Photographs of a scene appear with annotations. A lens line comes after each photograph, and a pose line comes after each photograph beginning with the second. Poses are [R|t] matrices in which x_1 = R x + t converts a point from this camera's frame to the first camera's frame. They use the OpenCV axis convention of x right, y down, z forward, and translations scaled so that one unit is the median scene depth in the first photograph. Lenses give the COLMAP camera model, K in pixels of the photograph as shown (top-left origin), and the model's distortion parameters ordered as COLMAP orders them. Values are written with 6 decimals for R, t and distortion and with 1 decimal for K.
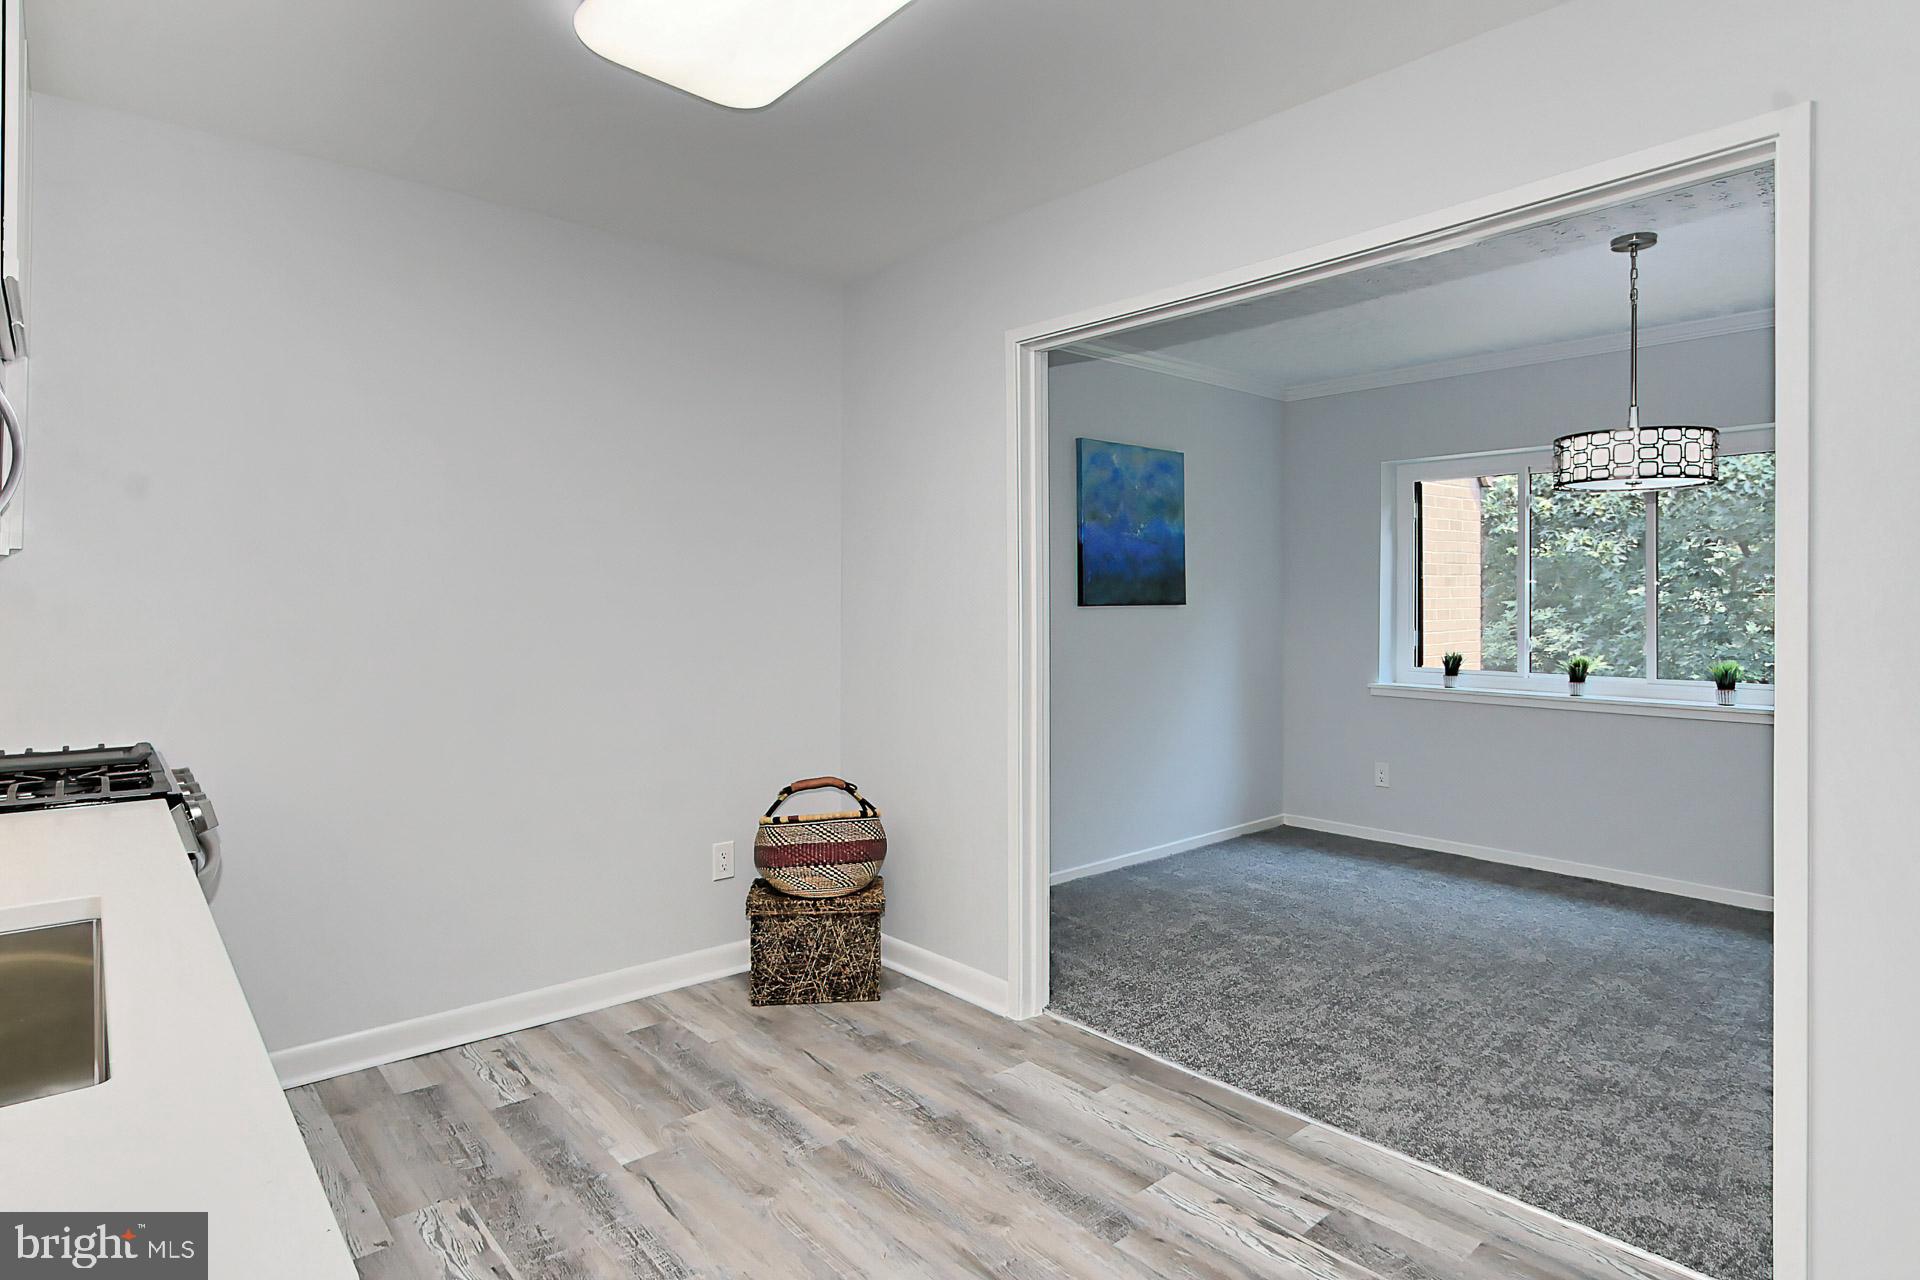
lens RADIAL K [[1002.5, 0, 979.4], [0, 1002.5, 601.4], [0, 0, 1]] dist [-0.013205, 0.004894]
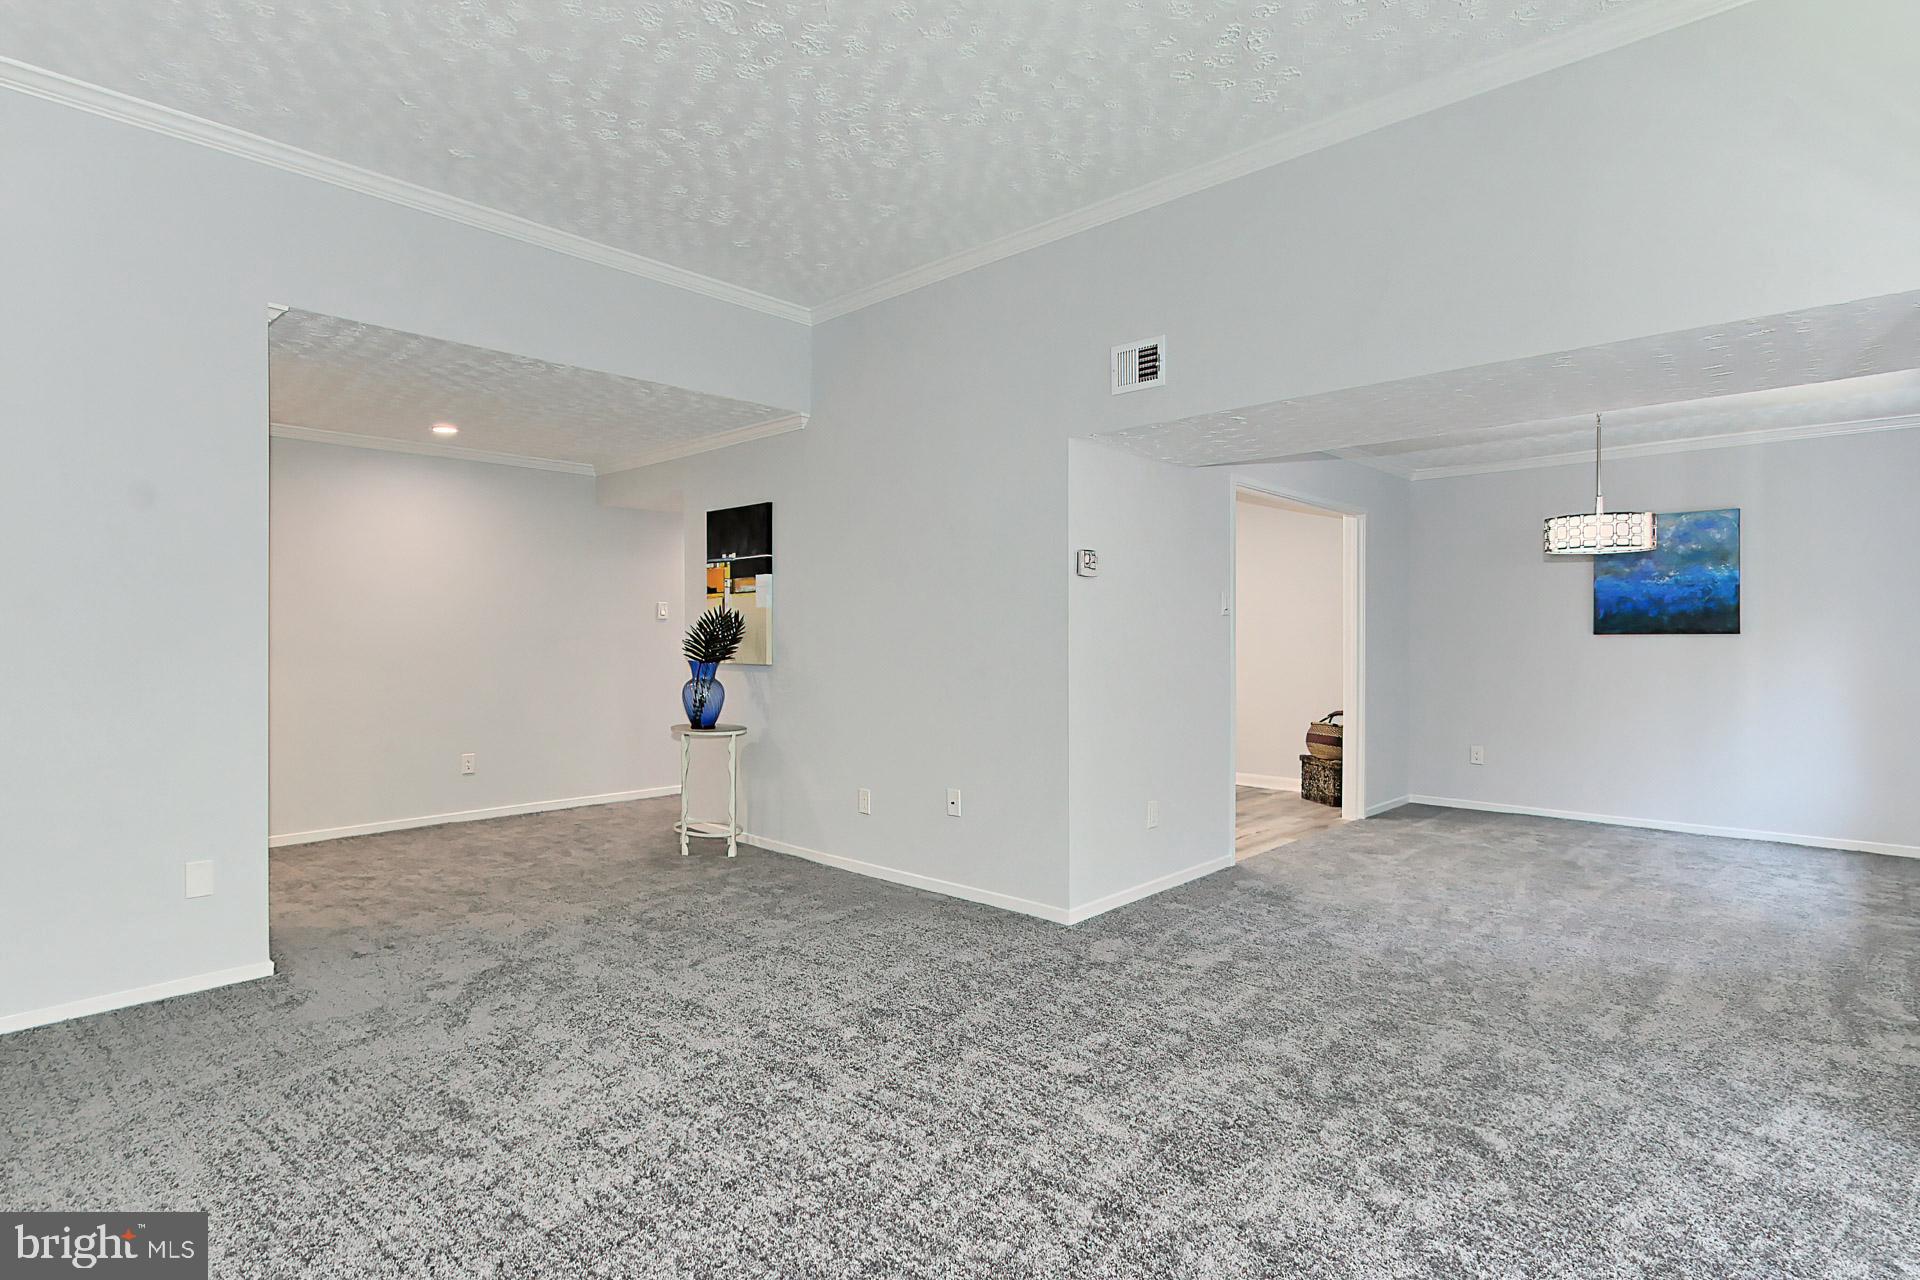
lens RADIAL K [[1002.5, 0, 950.7], [0, 1002.5, 632.9], [0, 0, 1]] dist [-0.013205, 0.004894]
pose [[0.088200, -0.001104, -0.996102, 2.347839], [0.001344, 0.999999, -0.000989, 0.002772], [0.996102, -0.001252, 0.088202, -0.081257]]
